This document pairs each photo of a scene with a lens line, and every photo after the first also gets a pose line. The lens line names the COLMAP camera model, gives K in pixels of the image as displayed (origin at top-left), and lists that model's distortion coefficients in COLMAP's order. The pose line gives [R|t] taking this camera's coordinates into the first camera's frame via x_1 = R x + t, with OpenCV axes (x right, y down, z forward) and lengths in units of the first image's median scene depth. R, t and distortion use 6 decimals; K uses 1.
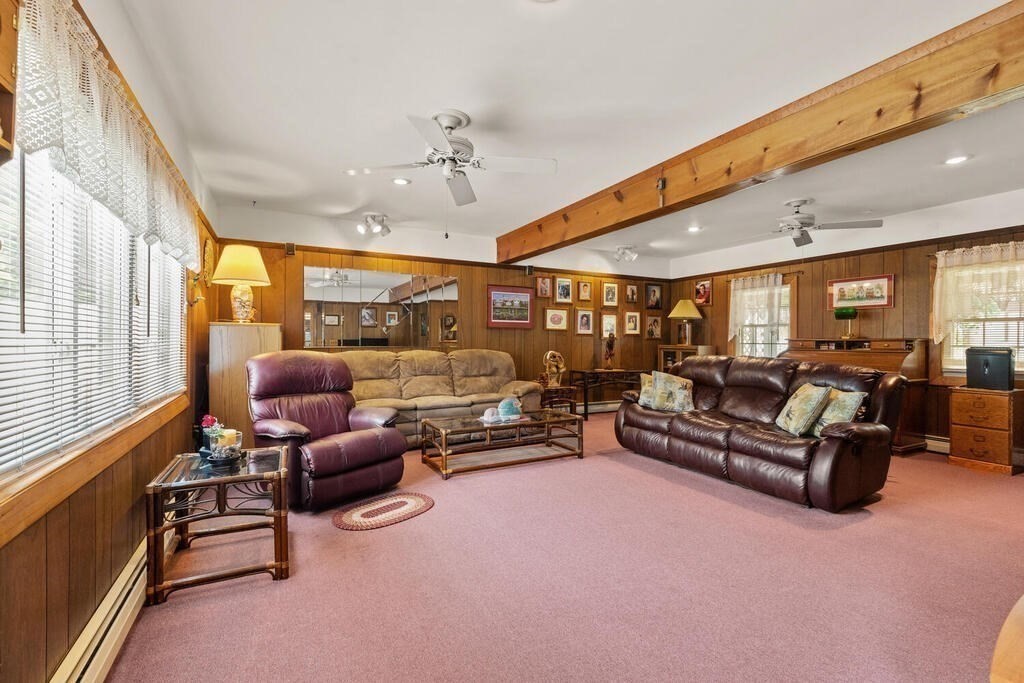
lens RADIAL K [[464.5, 0, 518.4], [0, 464.5, 343.2], [0, 0, 1]] dist [0.003138, -0.000532]
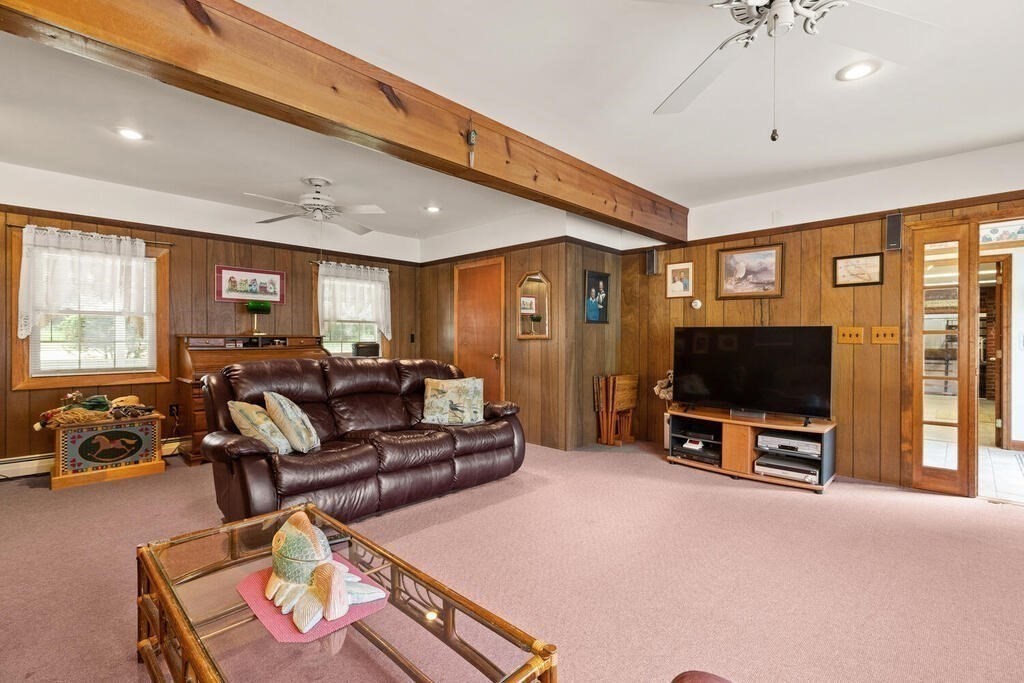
lens RADIAL K [[464.5, 0, 514.0], [0, 464.5, 334.2], [0, 0, 1]] dist [0.003138, -0.000532]
pose [[-0.317773, 0.004392, 0.948157, -0.318236], [0.002275, 0.999990, -0.003870, -0.006843], [-0.948164, 0.000927, -0.317780, 0.828315]]
